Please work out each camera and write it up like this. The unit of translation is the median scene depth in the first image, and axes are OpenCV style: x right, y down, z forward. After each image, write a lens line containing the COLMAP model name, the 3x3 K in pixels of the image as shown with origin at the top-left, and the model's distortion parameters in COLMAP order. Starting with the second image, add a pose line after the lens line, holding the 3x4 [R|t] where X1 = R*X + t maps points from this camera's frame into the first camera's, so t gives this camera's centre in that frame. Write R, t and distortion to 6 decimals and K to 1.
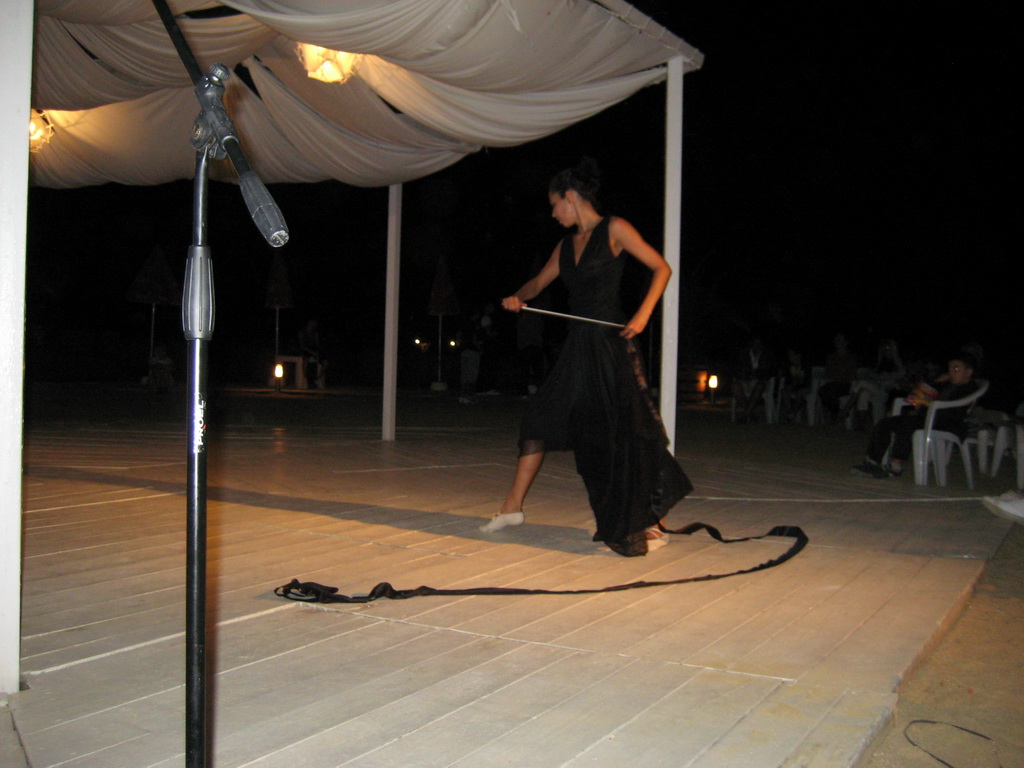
lens RADIAL K [[1062.7, 0, 502.1], [0, 1062.7, 380.0], [0, 0, 1]] dist [-0.151138, 0.187847]
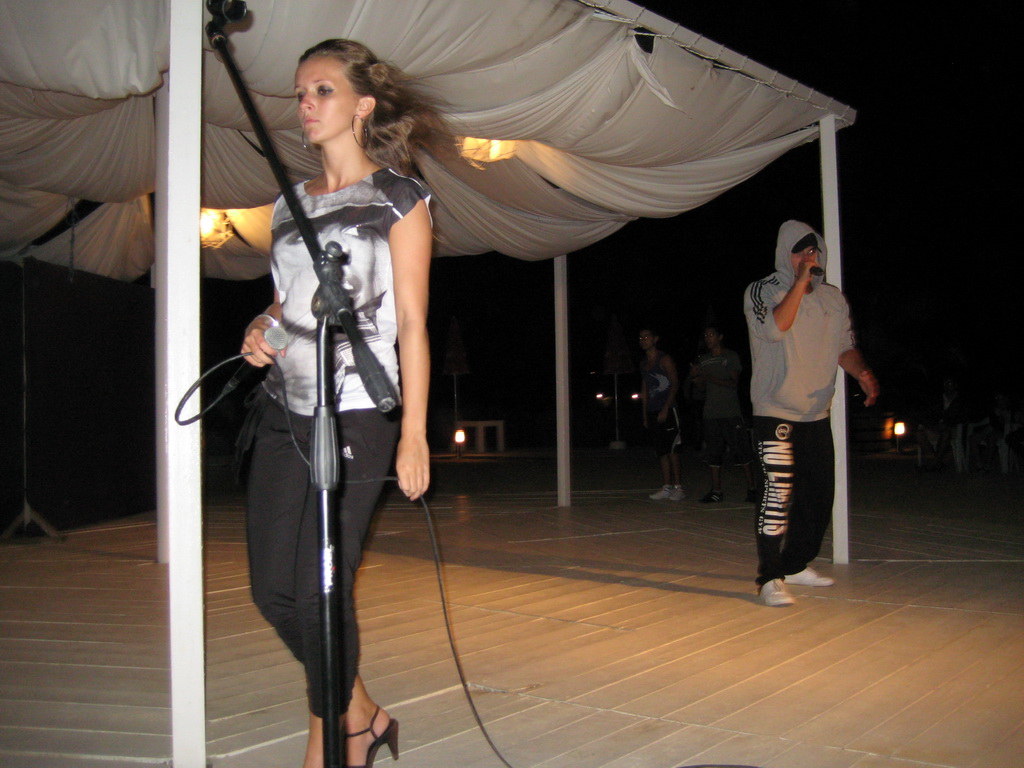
lens RADIAL K [[1062.7, 0, 502.1], [0, 1062.7, 380.0], [0, 0, 1]] dist [-0.151138, 0.187847]
pose [[0.984515, -0.048789, -0.168372, 0.017138], [0.040006, 0.997675, -0.055169, -0.016371], [0.170672, 0.047579, 0.984179, -0.014664]]
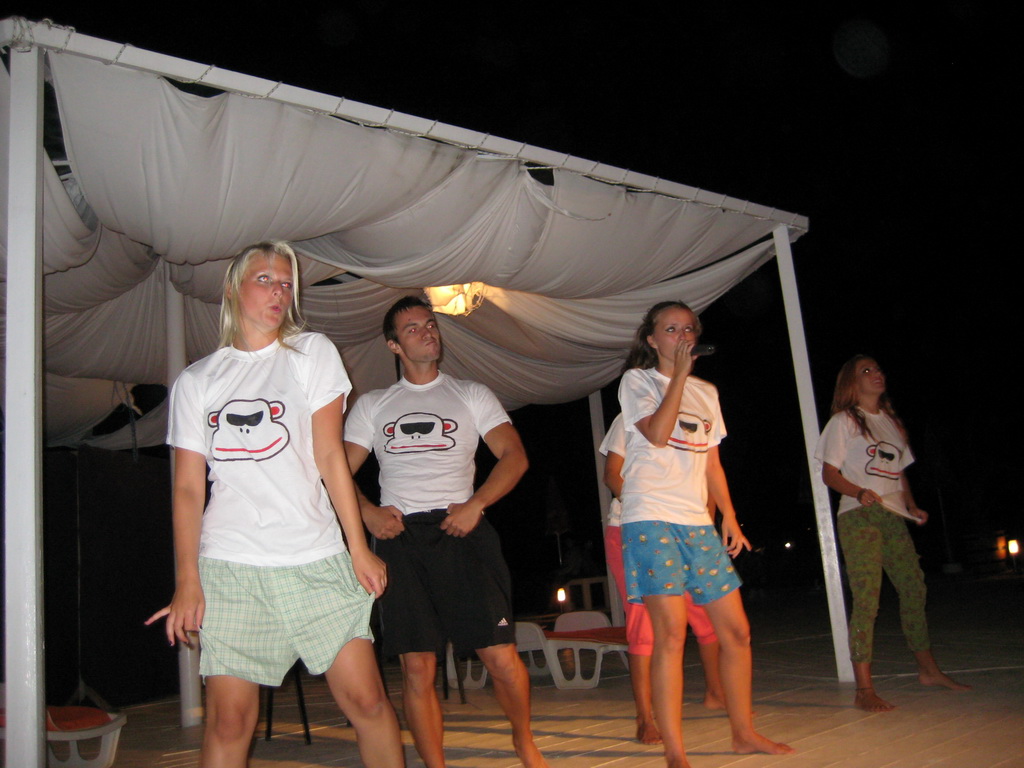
lens RADIAL K [[1062.7, 0, 502.1], [0, 1062.7, 380.0], [0, 0, 1]] dist [-0.151138, 0.187847]
pose [[0.943994, -0.172809, -0.281093, 0.178789], [0.112046, 0.969151, -0.219527, 0.024309], [0.310358, 0.175737, 0.934235, 0.010915]]
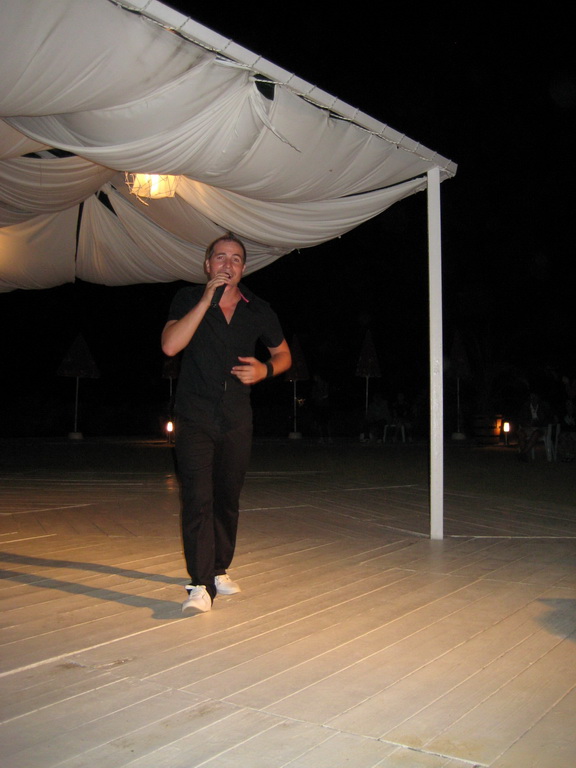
lens RADIAL K [[797.0, 0, 293.1], [0, 797.0, 377.4], [0, 0, 1]] dist [-0.151138, 0.187847]
pose [[0.996142, -0.028127, -0.083130, 0.076493], [0.022979, 0.997796, -0.062251, -0.016146], [0.084698, 0.060101, 0.994592, 0.106225]]
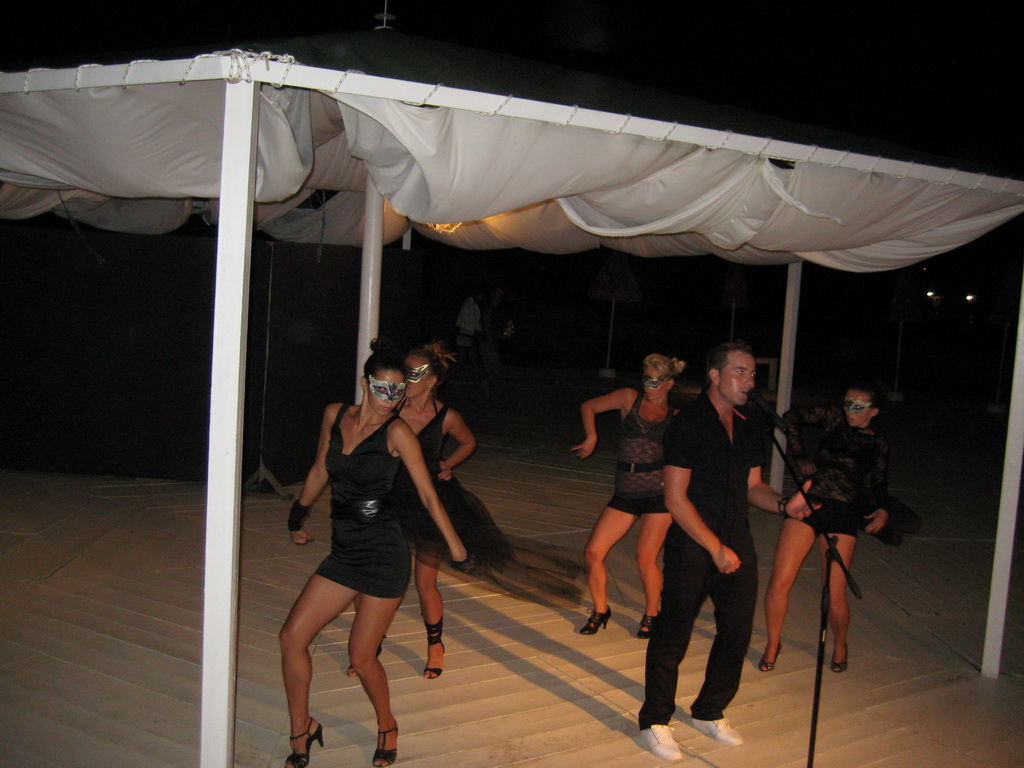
lens RADIAL K [[1062.7, 0, 502.1], [0, 1062.7, 380.0], [0, 0, 1]] dist [-0.151138, 0.187847]
pose [[0.890878, 0.070101, -0.448800, 0.170051], [-0.046098, 0.996872, 0.064203, -0.193596], [0.451897, -0.036508, 0.891323, 0.007794]]
